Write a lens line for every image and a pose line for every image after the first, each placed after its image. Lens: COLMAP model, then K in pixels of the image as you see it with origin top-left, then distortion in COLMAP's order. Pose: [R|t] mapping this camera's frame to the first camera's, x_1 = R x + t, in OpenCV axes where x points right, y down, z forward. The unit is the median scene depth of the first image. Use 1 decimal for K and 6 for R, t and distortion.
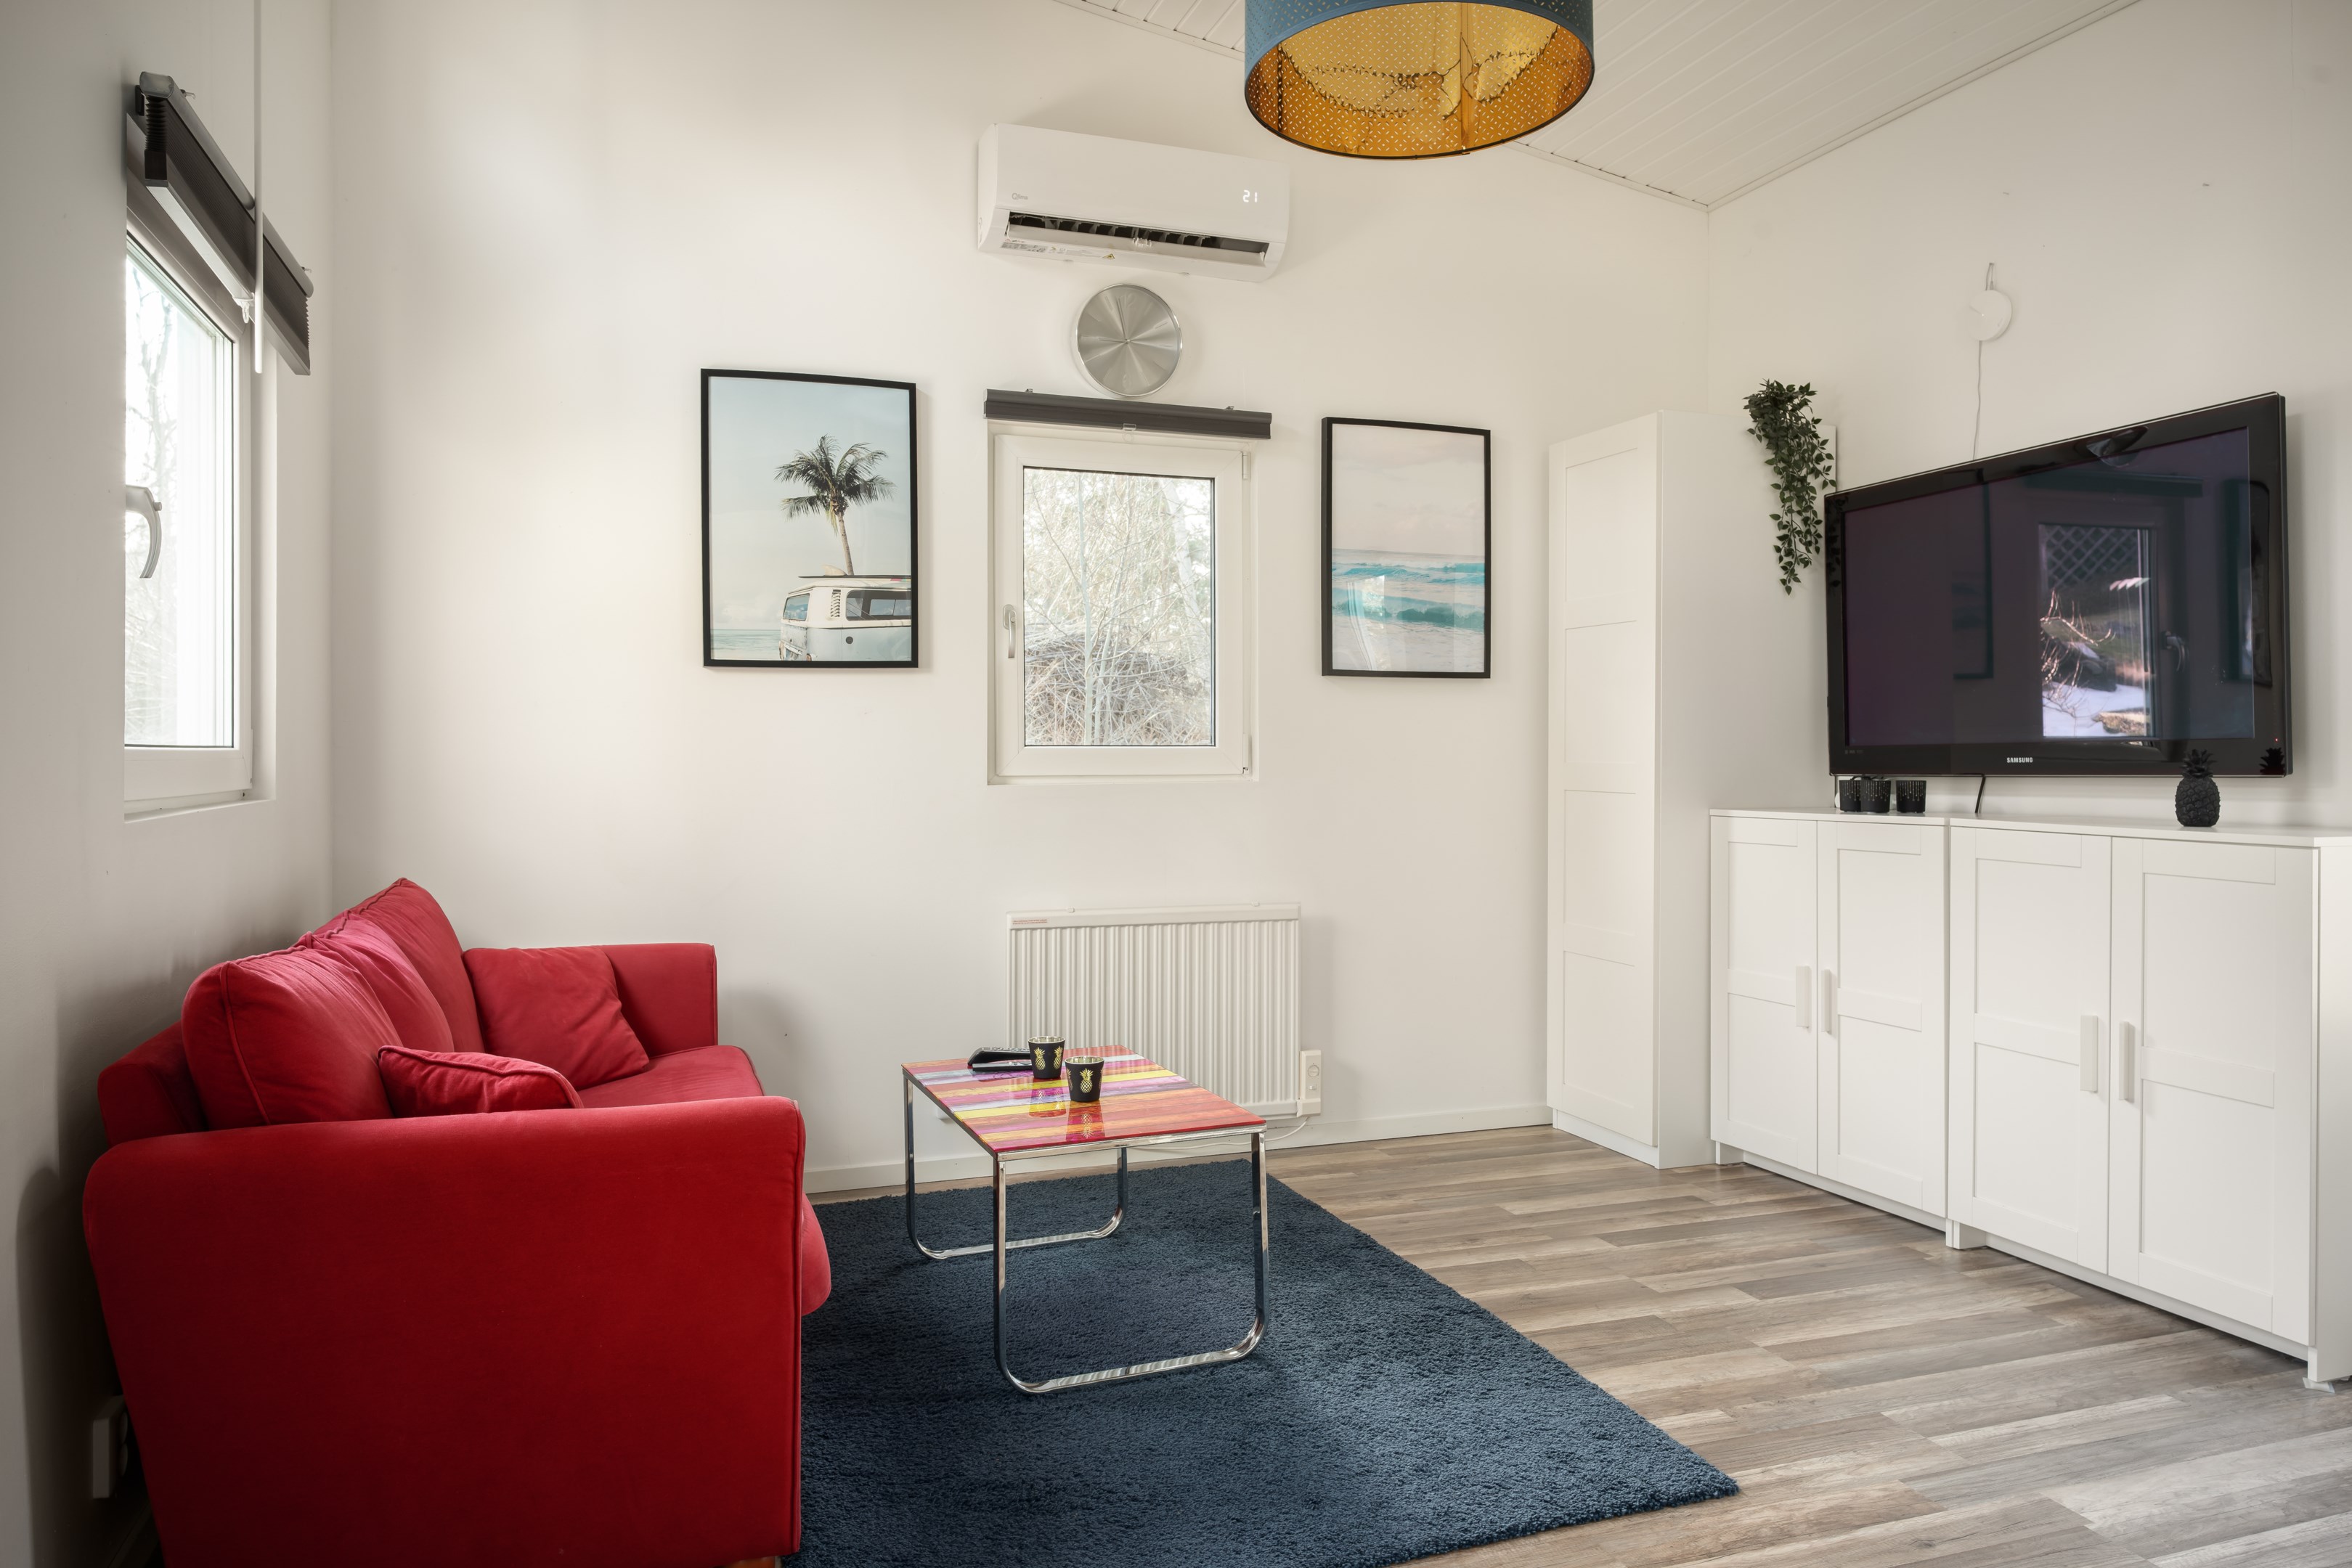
lens RADIAL K [[1558.2, 0, 1176.0], [0, 1558.2, 784.0], [0, 0, 1]] dist [0.030034, 0.000729]
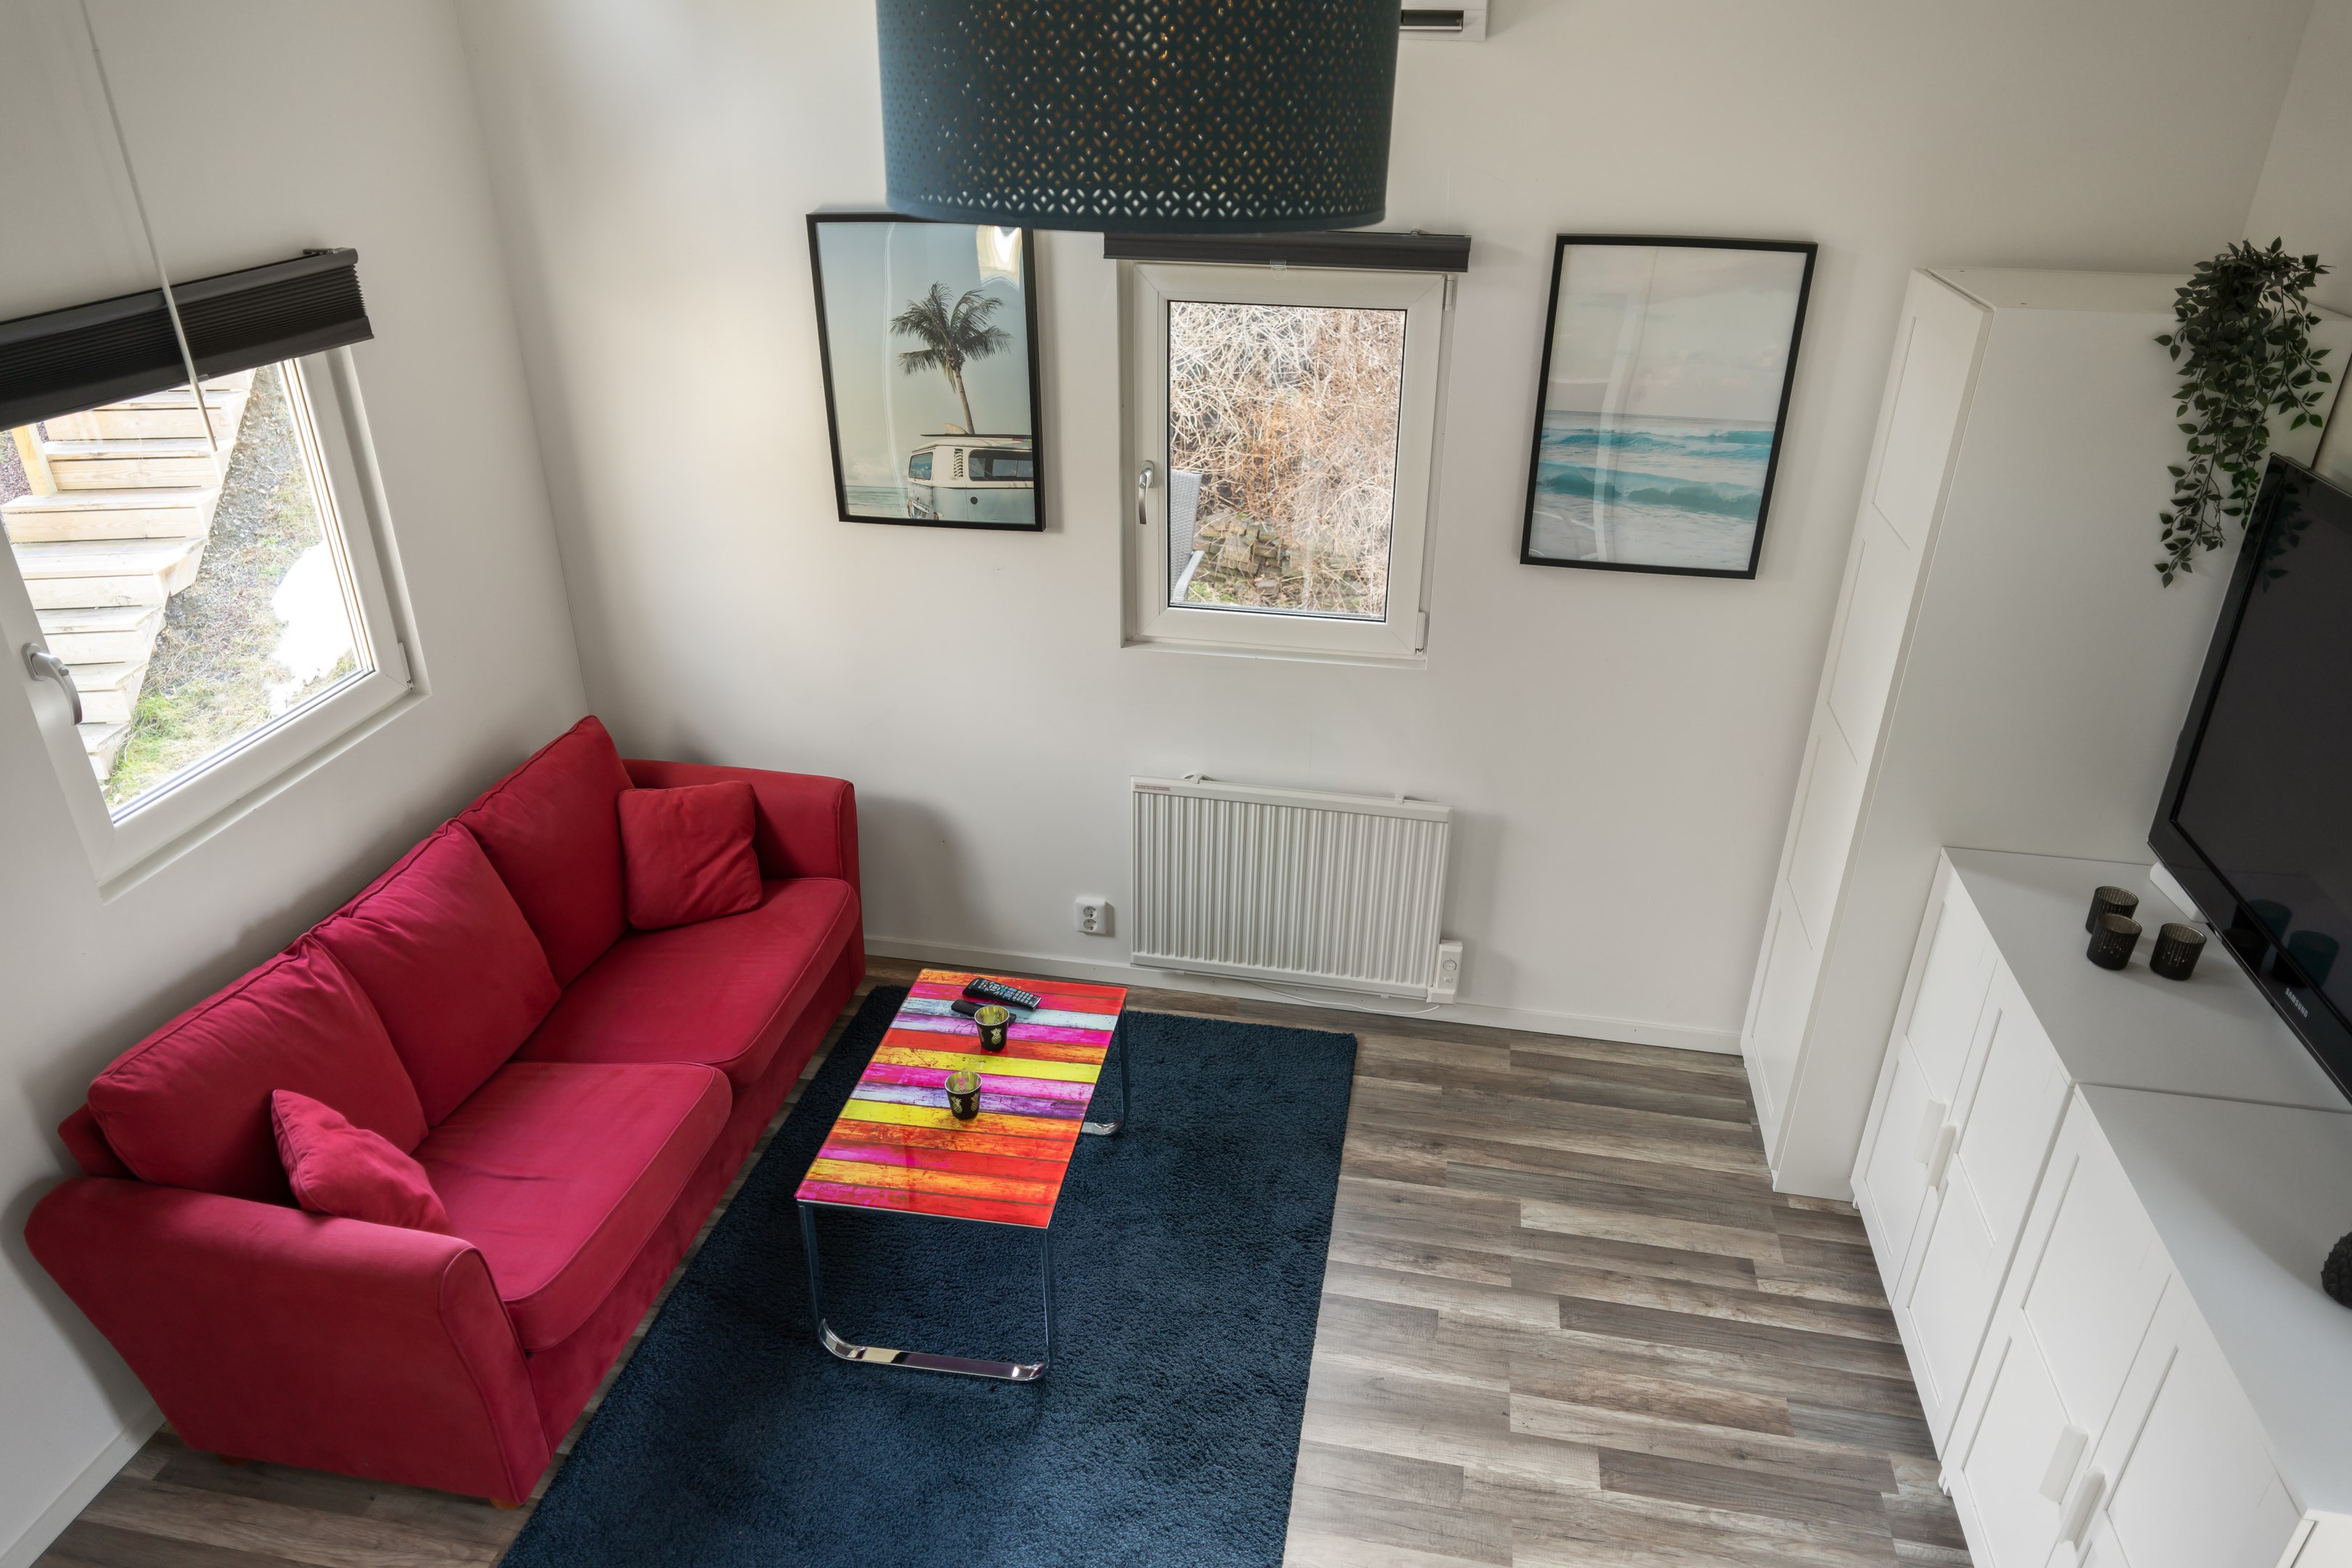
lens RADIAL K [[1506.5, 0, 1173.2], [0, 1506.5, 812.1], [0, 0, 1]] dist [0.023001, 0.002293]
pose [[0.862420, 0.243145, -0.443974, 0.362882], [-0.018353, 0.891525, 0.452599, -0.346832], [0.505861, -0.382182, 0.773331, 0.260042]]
